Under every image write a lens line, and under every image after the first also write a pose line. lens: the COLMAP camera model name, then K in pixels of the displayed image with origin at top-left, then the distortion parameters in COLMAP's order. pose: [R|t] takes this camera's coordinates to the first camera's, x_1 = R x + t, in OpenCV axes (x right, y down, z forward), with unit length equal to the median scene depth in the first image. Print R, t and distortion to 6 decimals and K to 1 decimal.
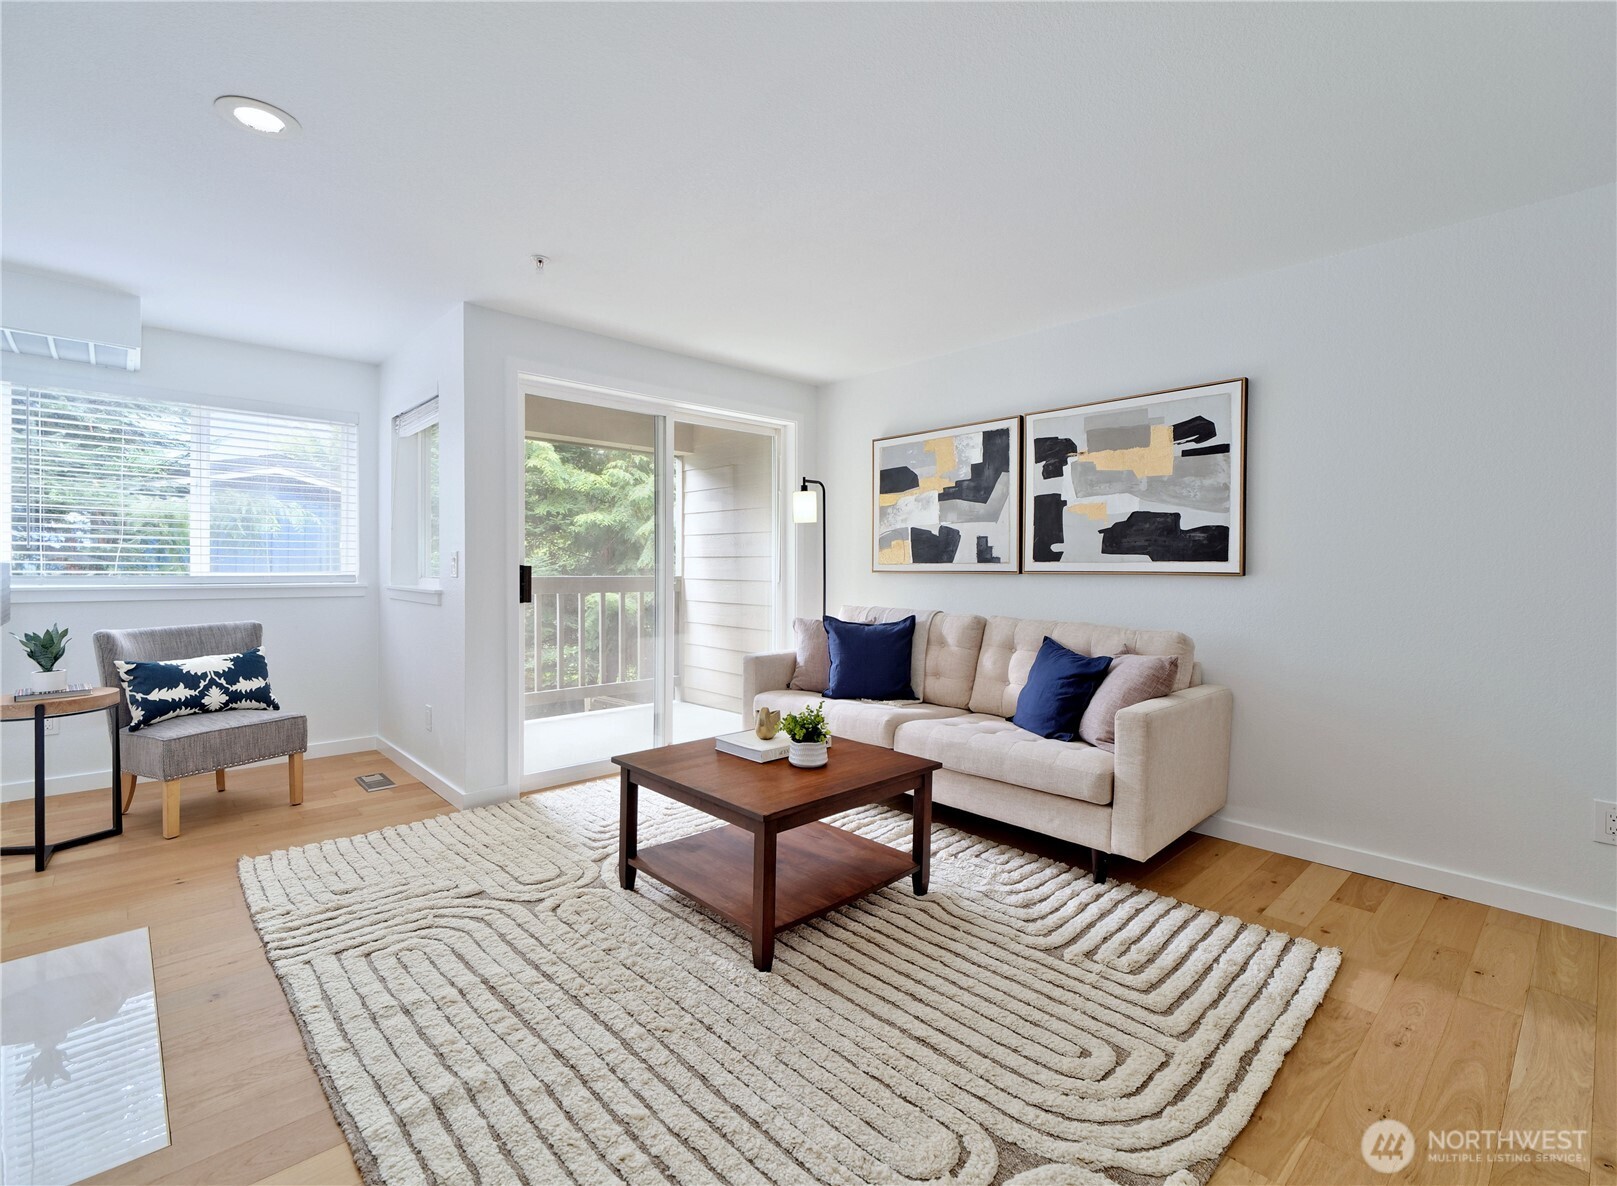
lens RADIAL K [[727.4, 0, 803.5], [0, 727.4, 581.3], [0, 0, 1]] dist [-0.002252, -0.000572]
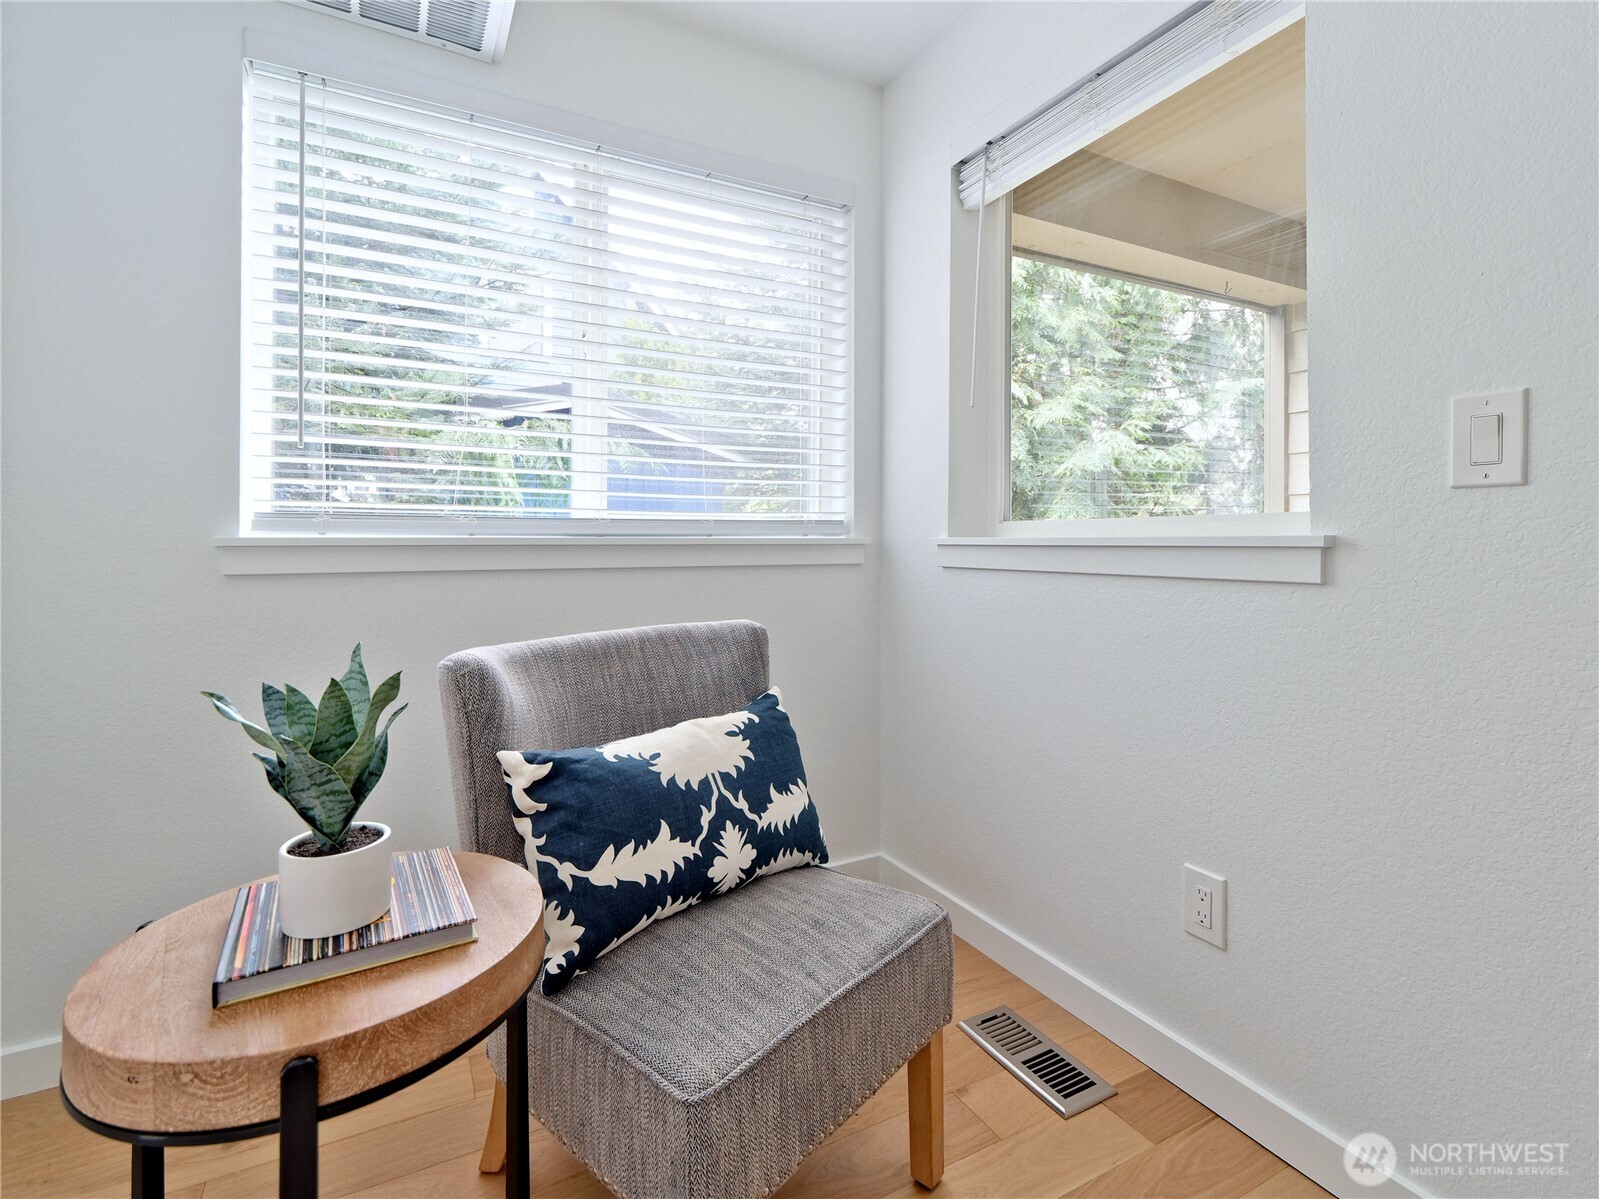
lens RADIAL K [[746.8, 0, 761.9], [0, 746.8, 548.3], [0, 0, 1]] dist [0.002285, 0.000544]
pose [[0.961759, -0.007578, -0.273793, -0.706819], [0.003408, 0.999871, -0.015703, 0.023404], [0.273877, 0.014169, 0.961660, 0.675006]]
